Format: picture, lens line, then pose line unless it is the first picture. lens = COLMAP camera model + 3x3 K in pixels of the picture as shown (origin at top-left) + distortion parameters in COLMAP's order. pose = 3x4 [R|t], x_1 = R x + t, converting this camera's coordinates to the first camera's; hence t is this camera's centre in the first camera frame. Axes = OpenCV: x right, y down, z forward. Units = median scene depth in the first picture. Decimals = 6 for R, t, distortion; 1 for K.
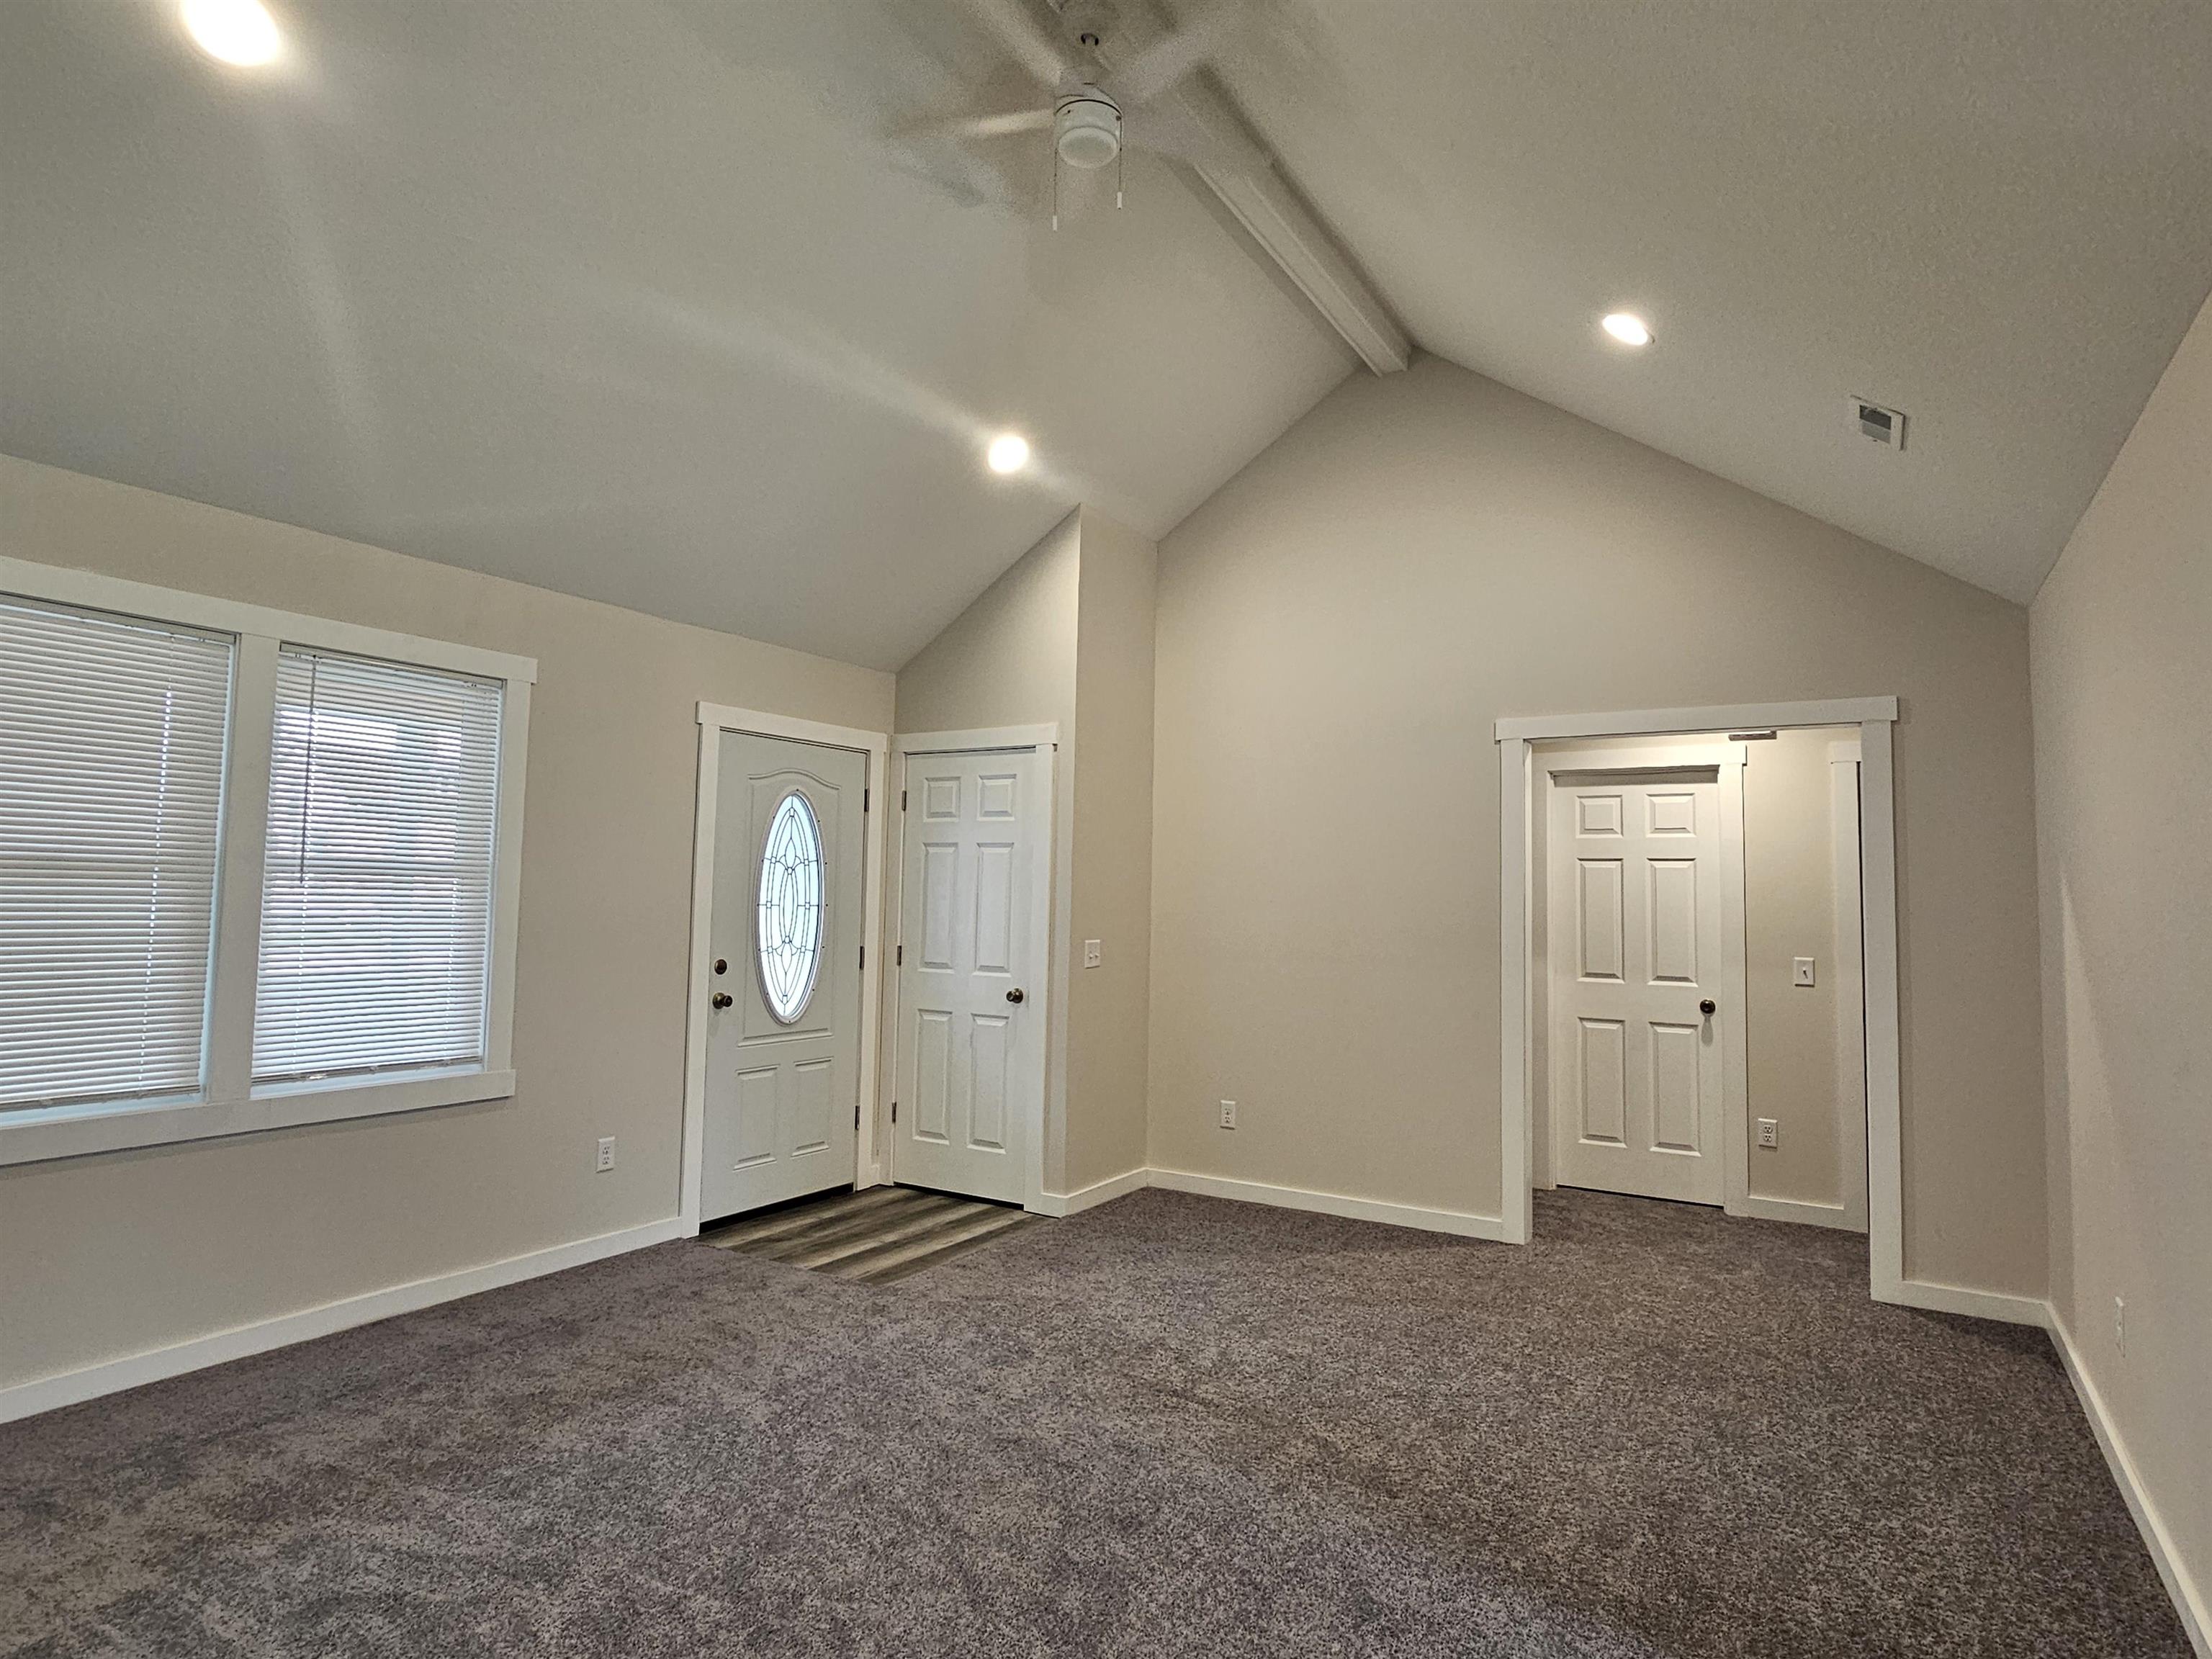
lens RADIAL K [[1232.1, 0, 1093.7], [0, 1232.1, 818.7], [0, 0, 1]] dist [-0.000167, 0.000160]
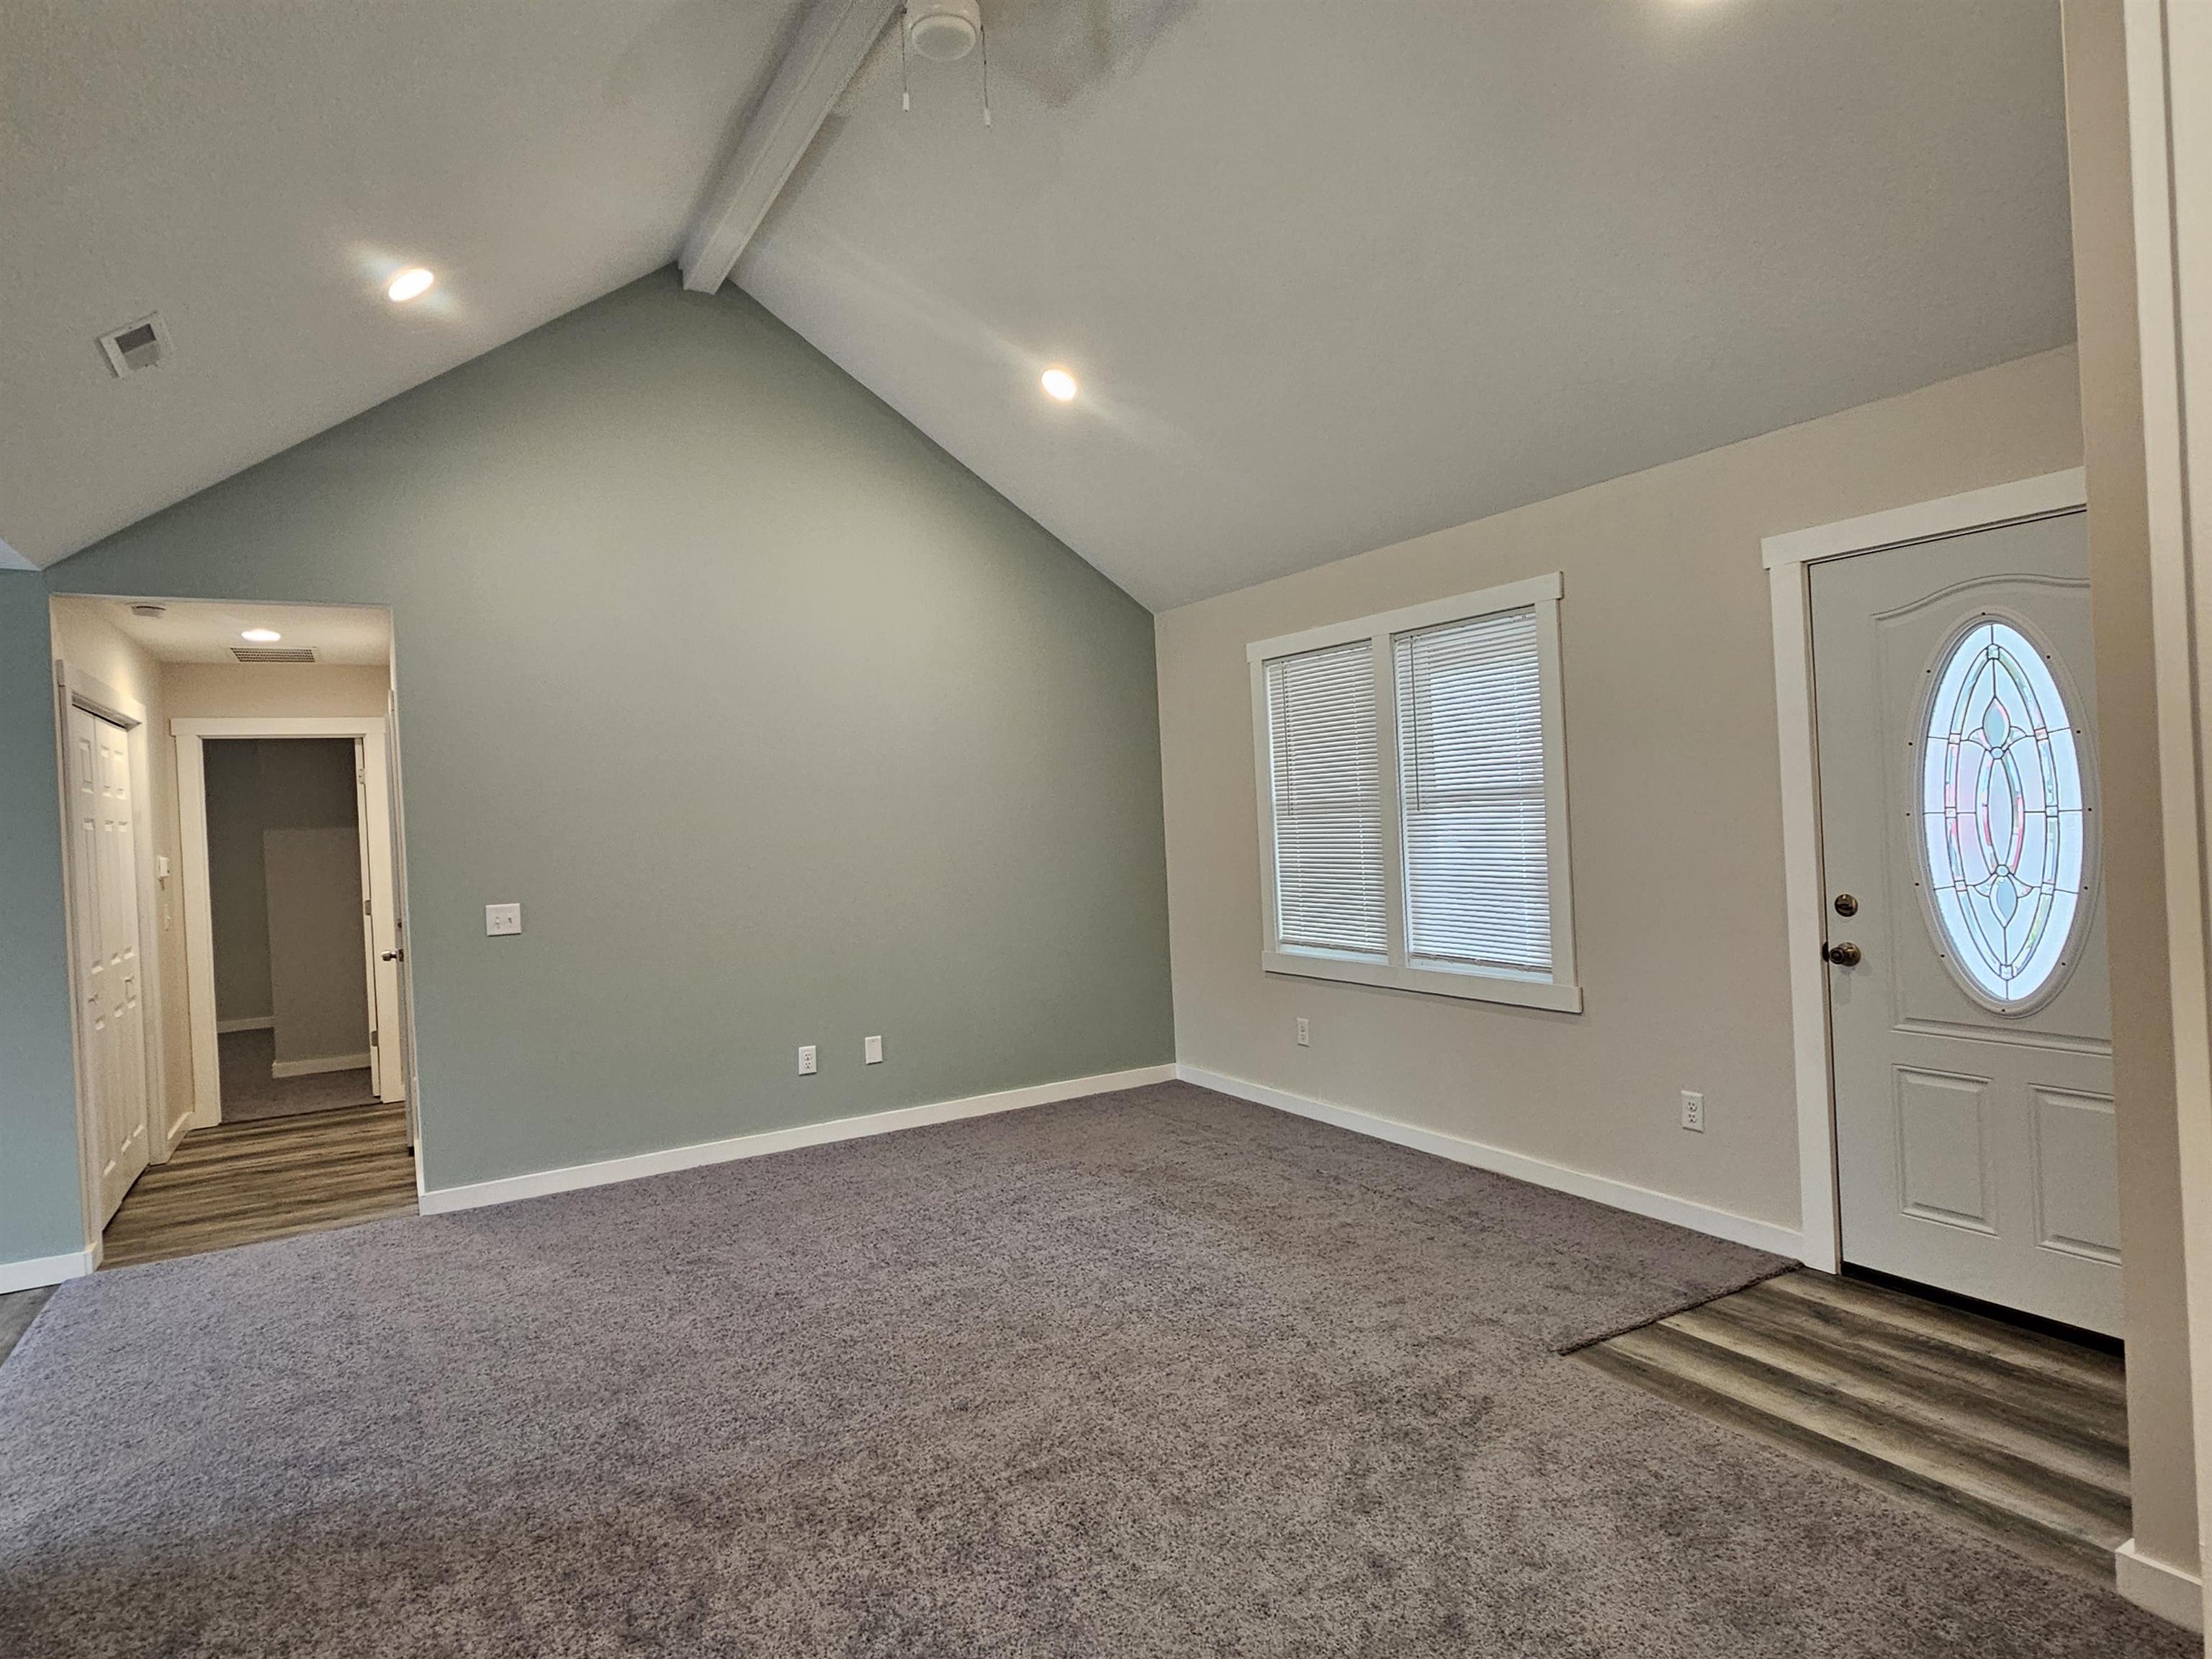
lens RADIAL K [[1232.1, 0, 1093.7], [0, 1232.1, 818.7], [0, 0, 1]] dist [-0.000167, 0.000160]
pose [[-0.465600, 0.010637, -0.884931, 0.503319], [0.099290, 0.994242, -0.040290, 0.058416], [0.879408, -0.106624, -0.463976, 0.960333]]
